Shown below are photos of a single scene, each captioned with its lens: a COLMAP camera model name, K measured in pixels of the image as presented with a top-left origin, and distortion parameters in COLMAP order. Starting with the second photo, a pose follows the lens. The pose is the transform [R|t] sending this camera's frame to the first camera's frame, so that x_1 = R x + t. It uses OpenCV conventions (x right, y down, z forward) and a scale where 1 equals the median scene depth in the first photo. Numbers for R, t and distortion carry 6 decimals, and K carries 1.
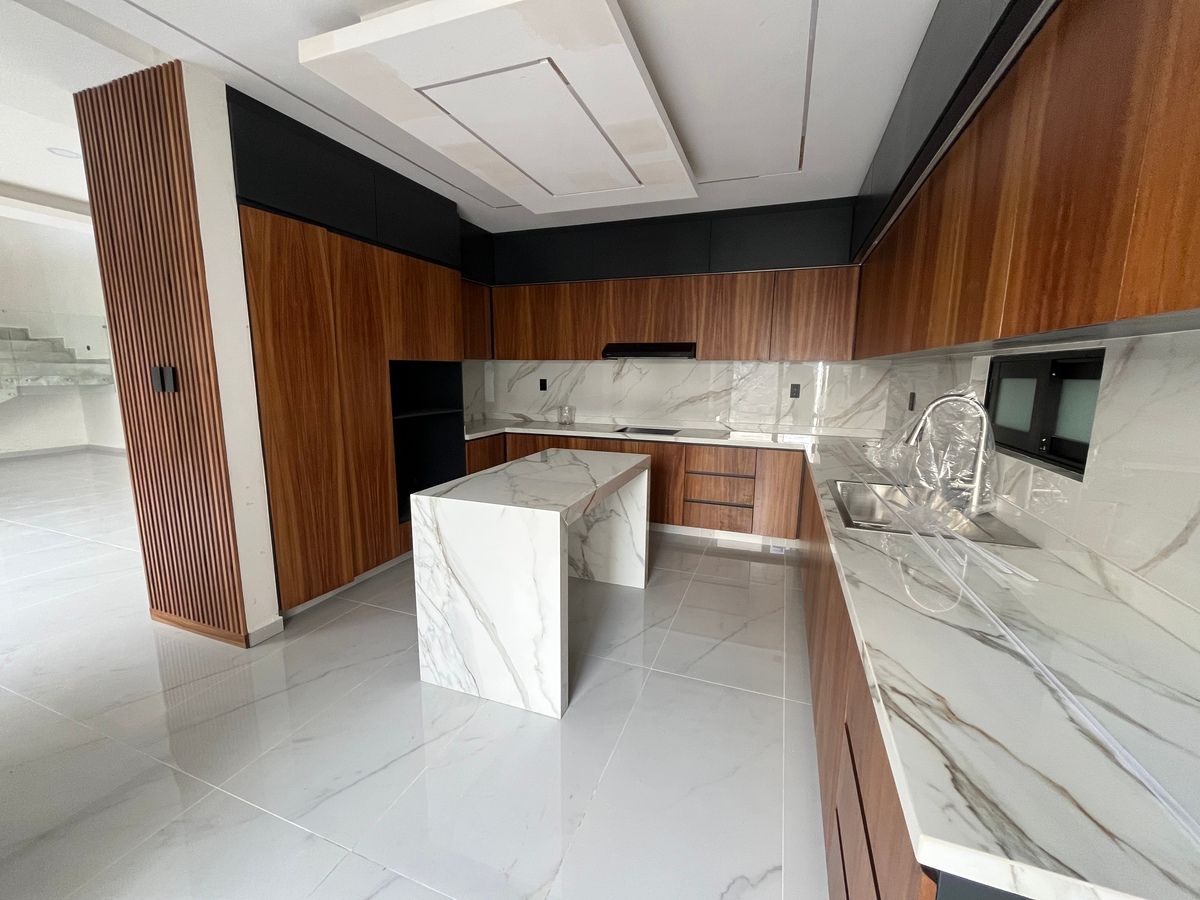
lens RADIAL K [[487.9, 0, 589.7], [0, 487.9, 459.7], [0, 0, 1]] dist [-0.002924, 0.000286]
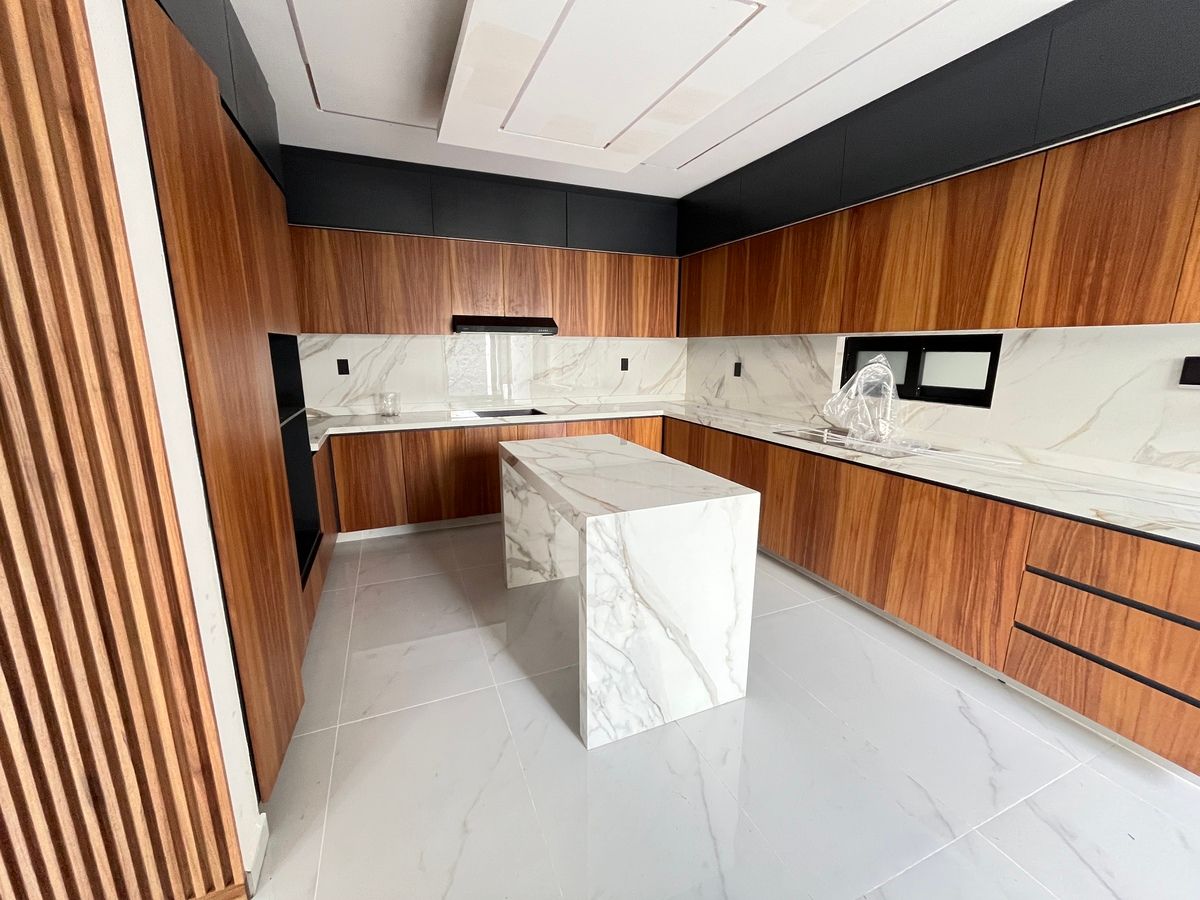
lens RADIAL K [[487.9, 0, 607.7], [0, 487.9, 462.1], [0, 0, 1]] dist [-0.002924, 0.000286]
pose [[0.717578, -0.164933, 0.676668, -0.540183], [0.128599, 0.986227, 0.104012, -0.055530], [-0.684503, 0.012382, 0.728905, 0.279846]]
